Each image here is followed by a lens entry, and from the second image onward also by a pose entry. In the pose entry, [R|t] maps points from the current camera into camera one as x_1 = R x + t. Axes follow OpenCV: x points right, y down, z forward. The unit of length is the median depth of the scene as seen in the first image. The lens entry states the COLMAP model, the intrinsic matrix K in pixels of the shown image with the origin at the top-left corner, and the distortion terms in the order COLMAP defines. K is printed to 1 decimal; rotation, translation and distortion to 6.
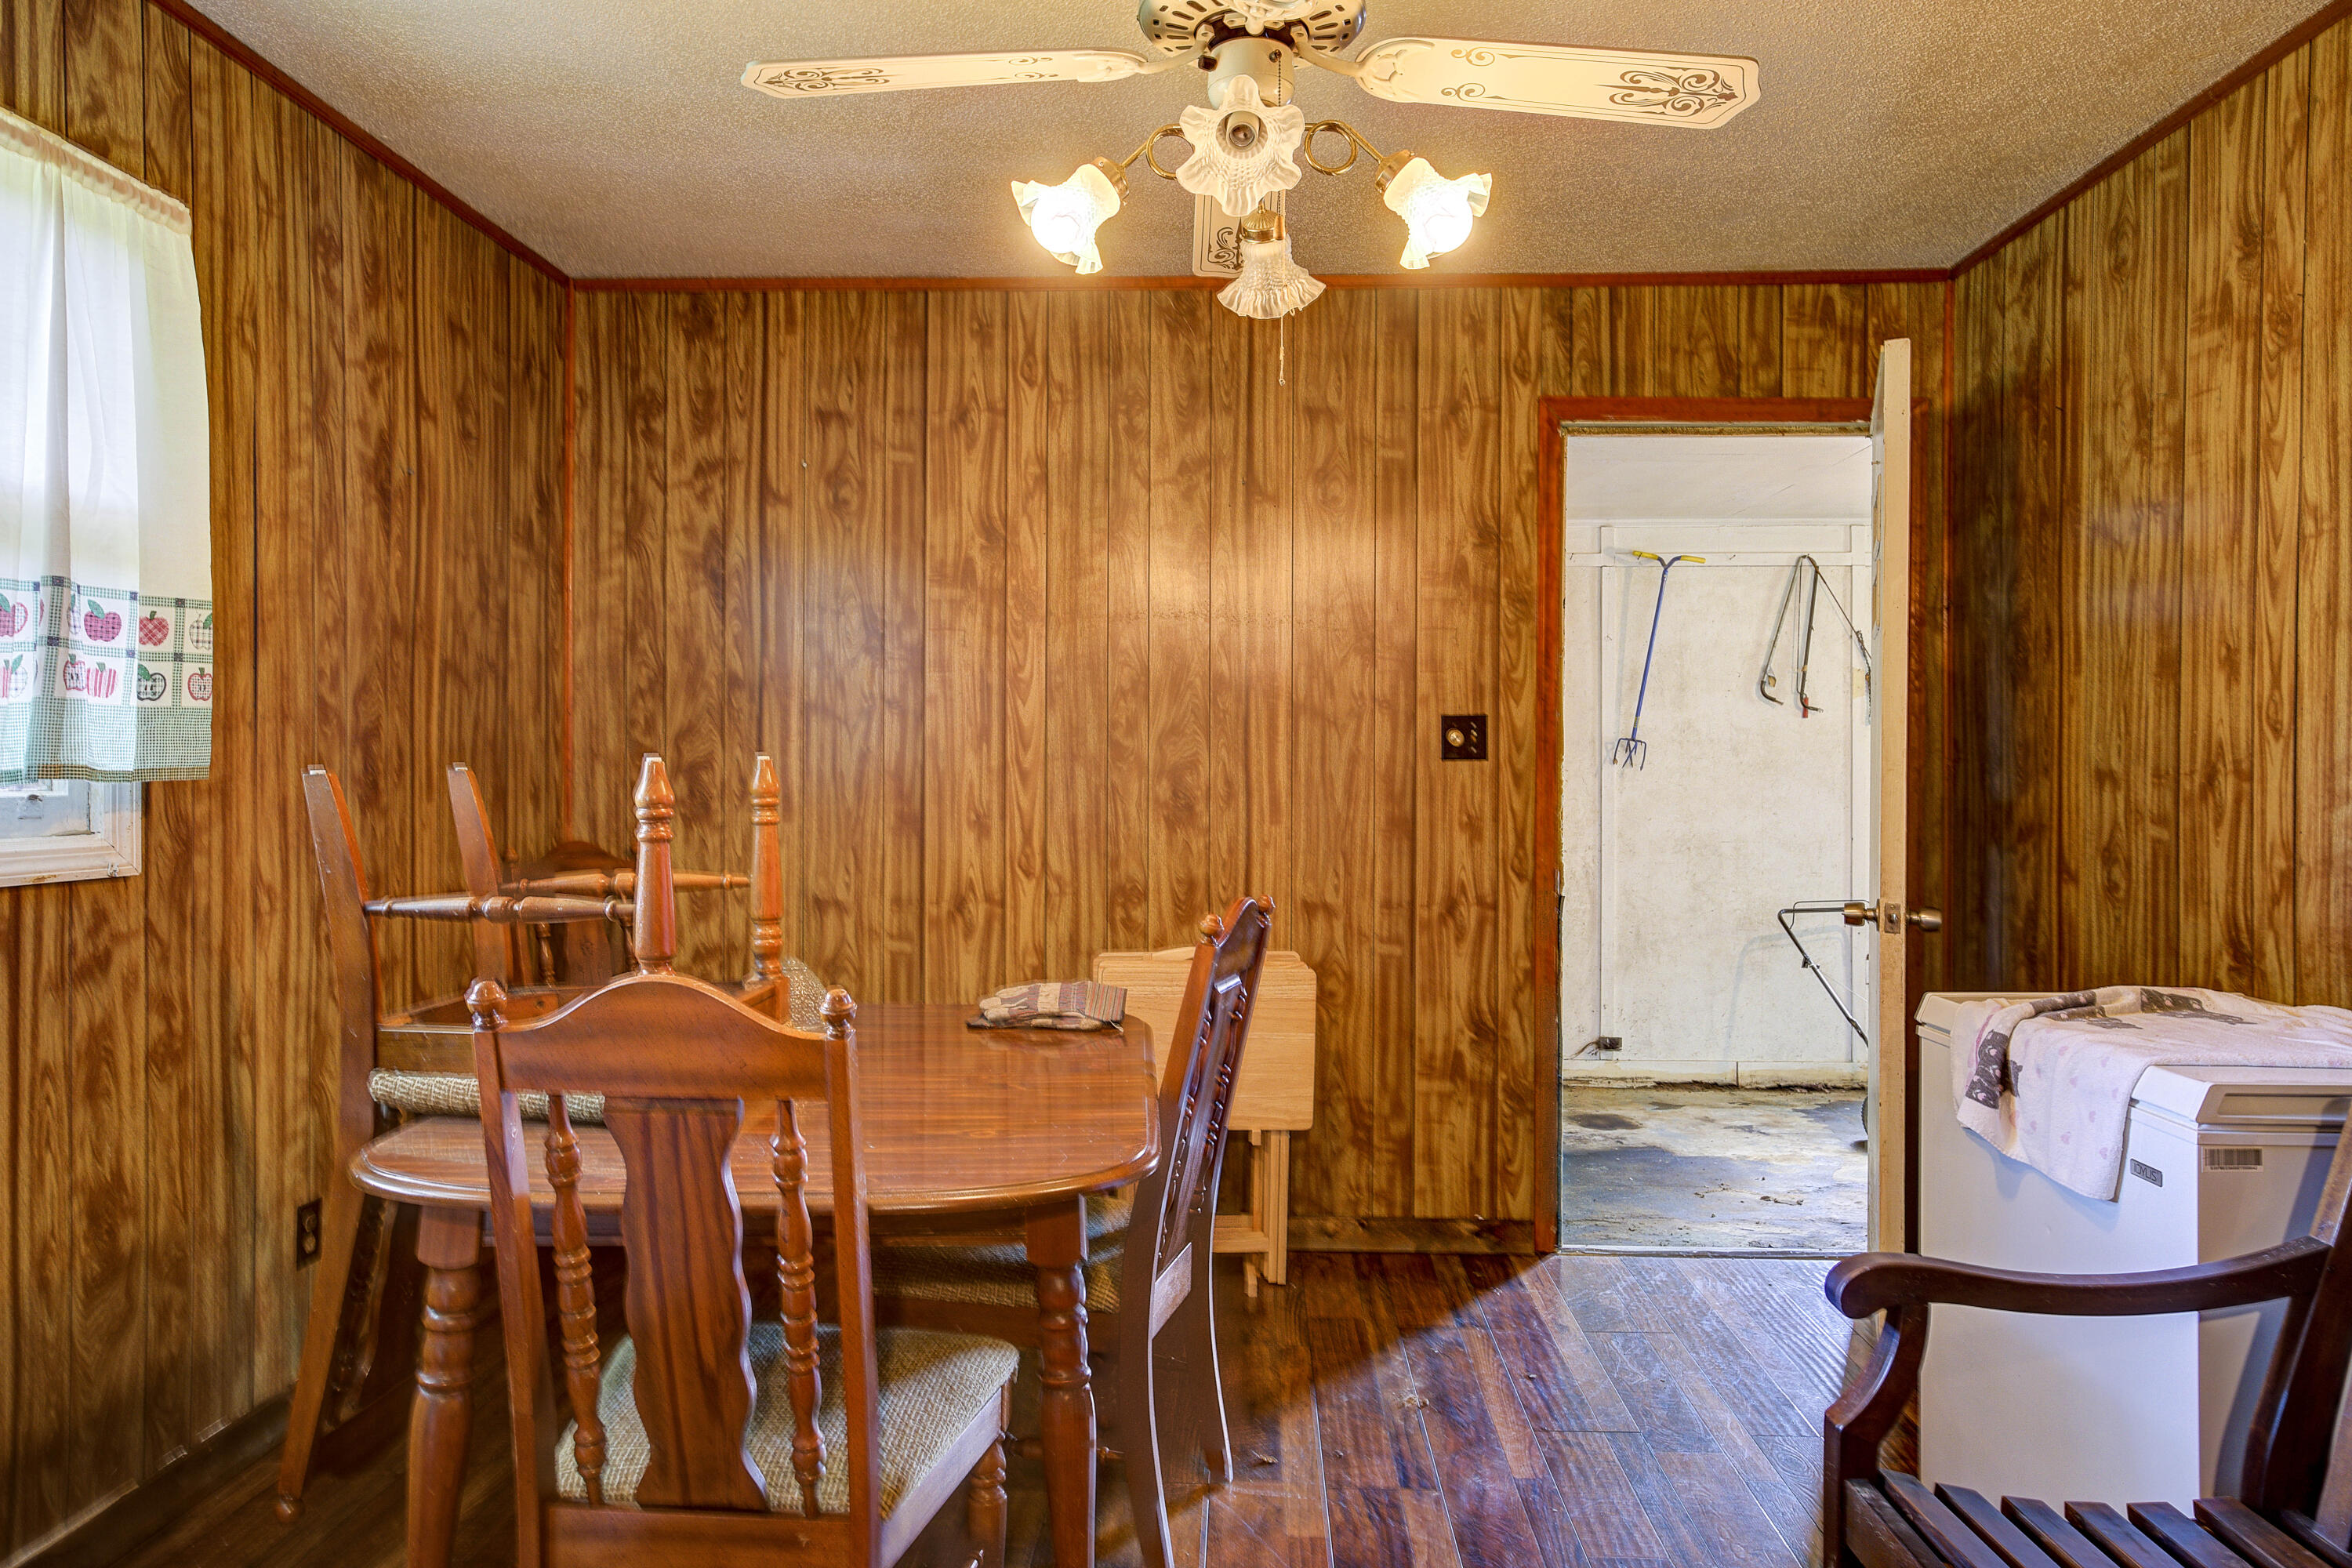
lens RADIAL K [[1553.3, 0, 1132.8], [0, 1553.3, 774.1], [0, 0, 1]] dist [0.041078, -0.000027]
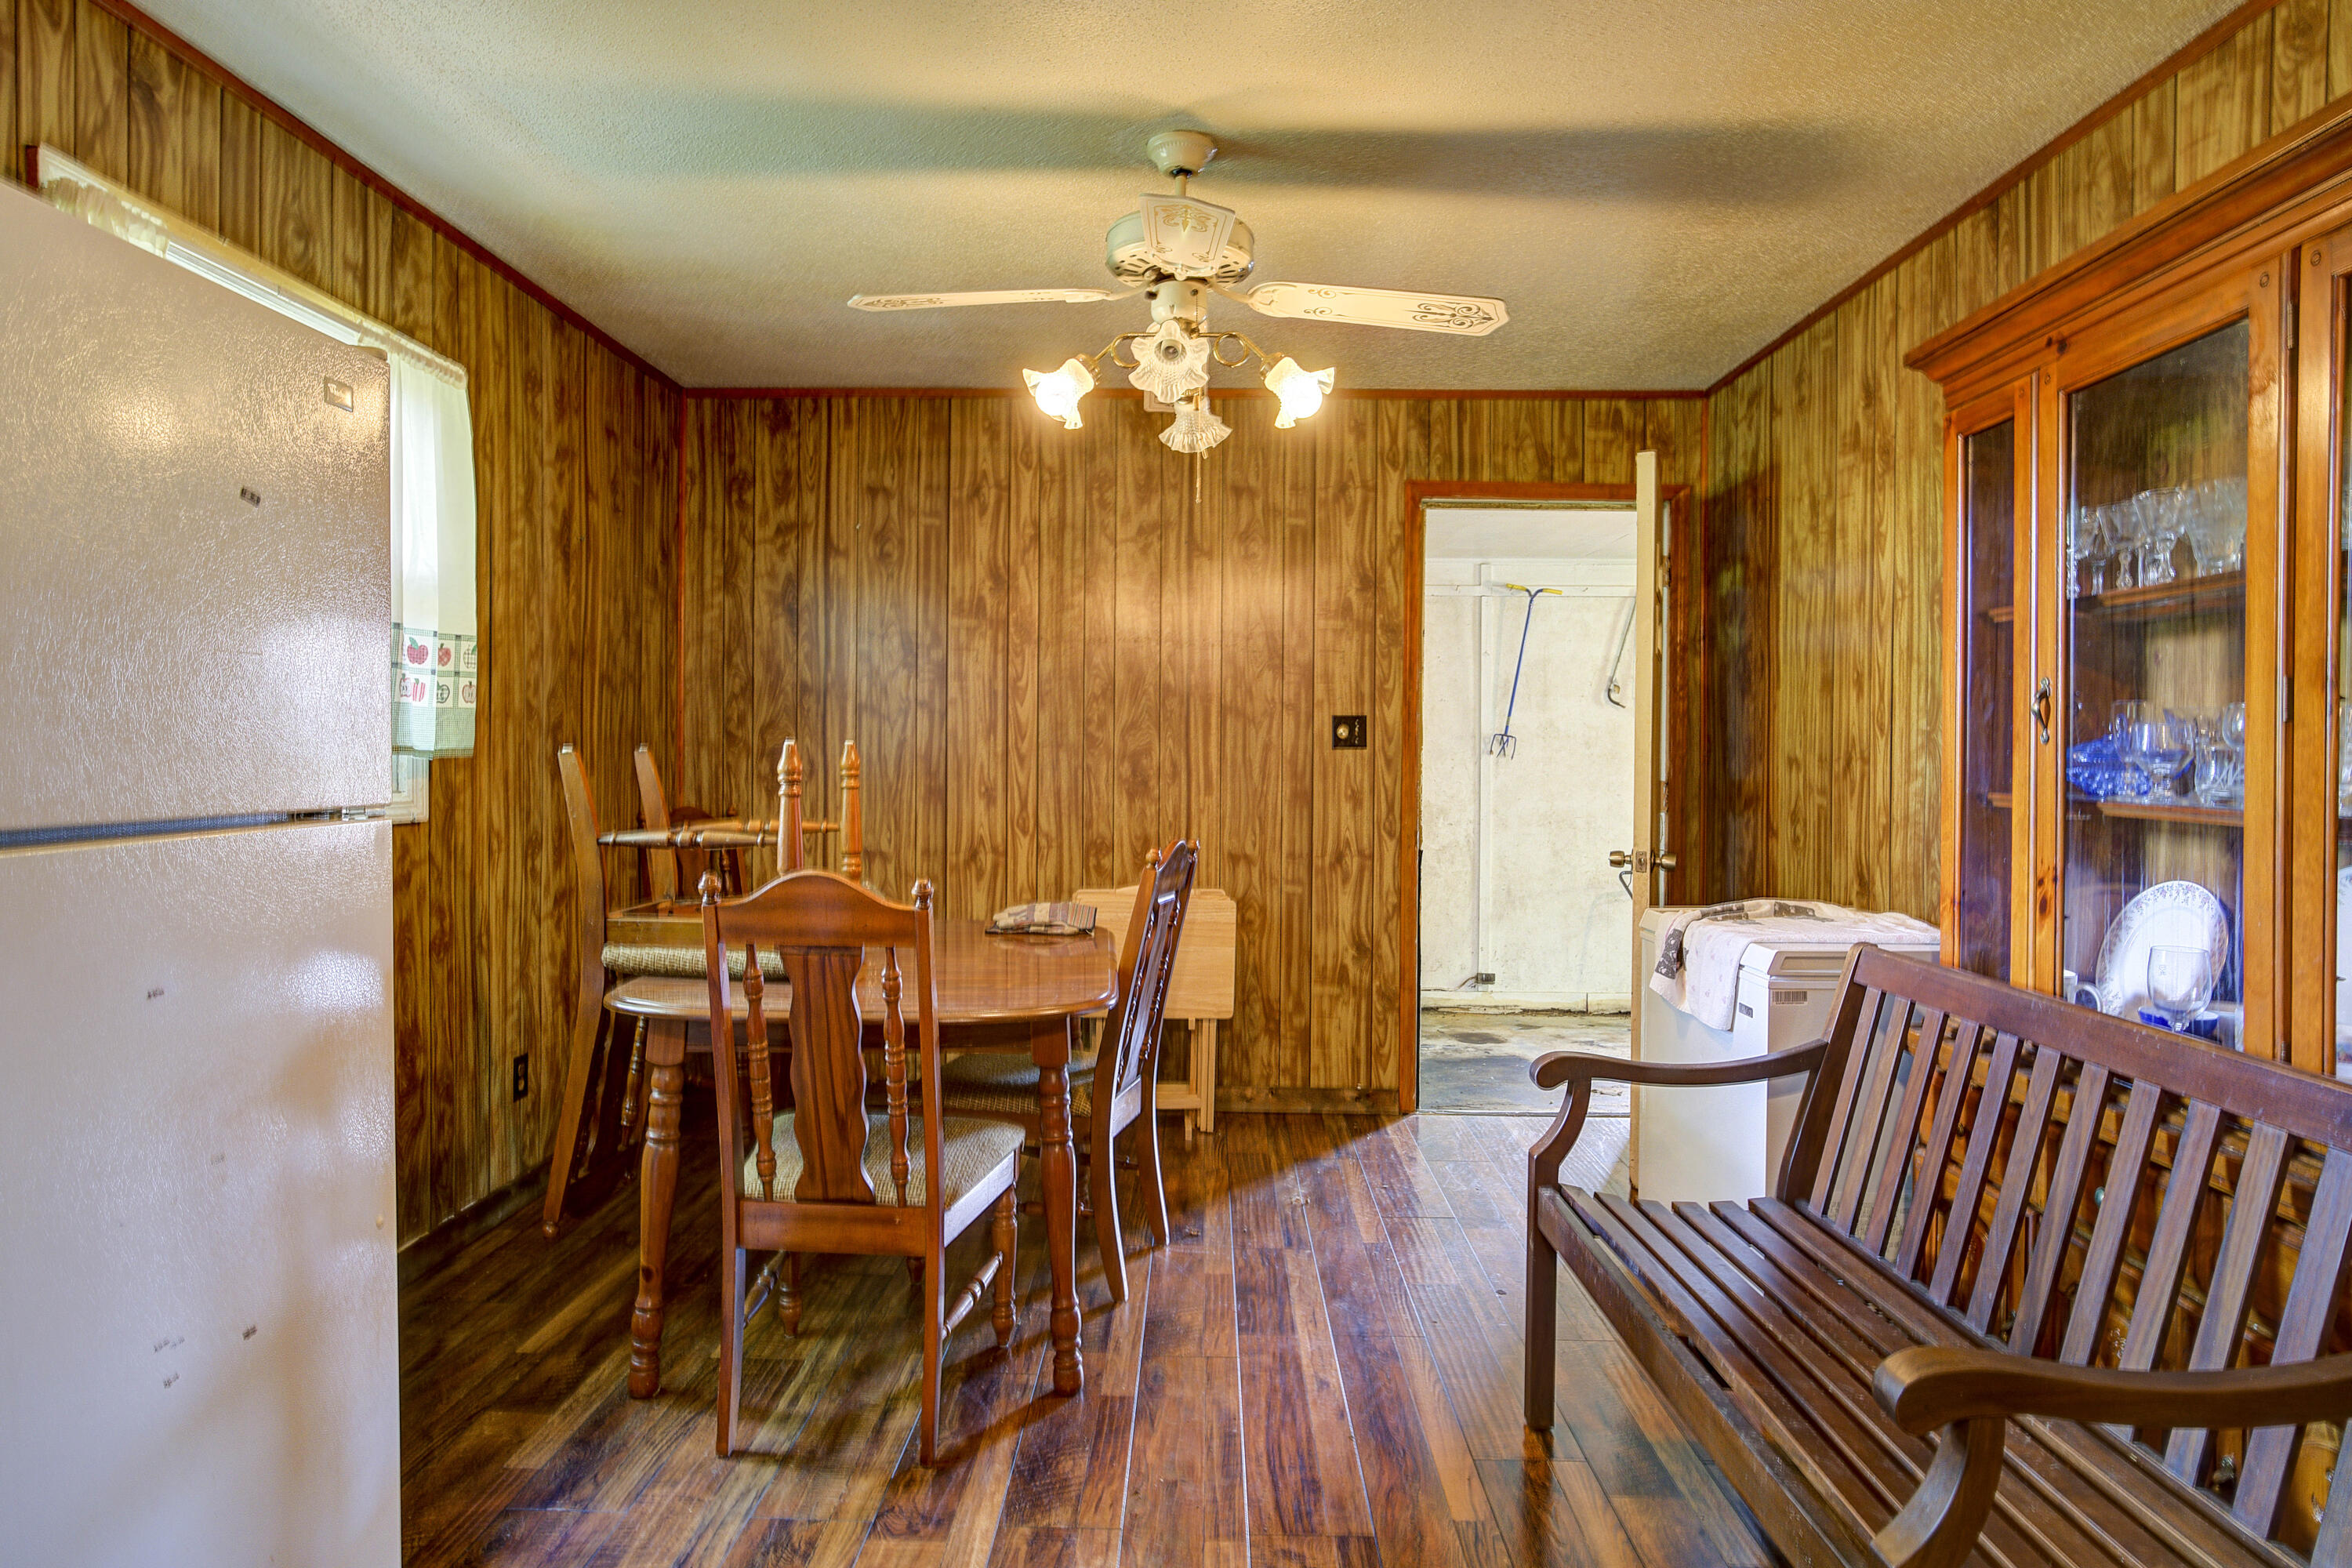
lens RADIAL K [[1341.1, 0, 1191.3], [0, 1341.1, 754.1], [0, 0, 1]] dist [-0.041338, 0.038471]
pose [[0.997923, 0.002821, 0.064353, 0.002020], [-0.002372, 0.999972, -0.007054, 0.004818], [-0.064371, 0.006887, 0.997902, -0.172668]]
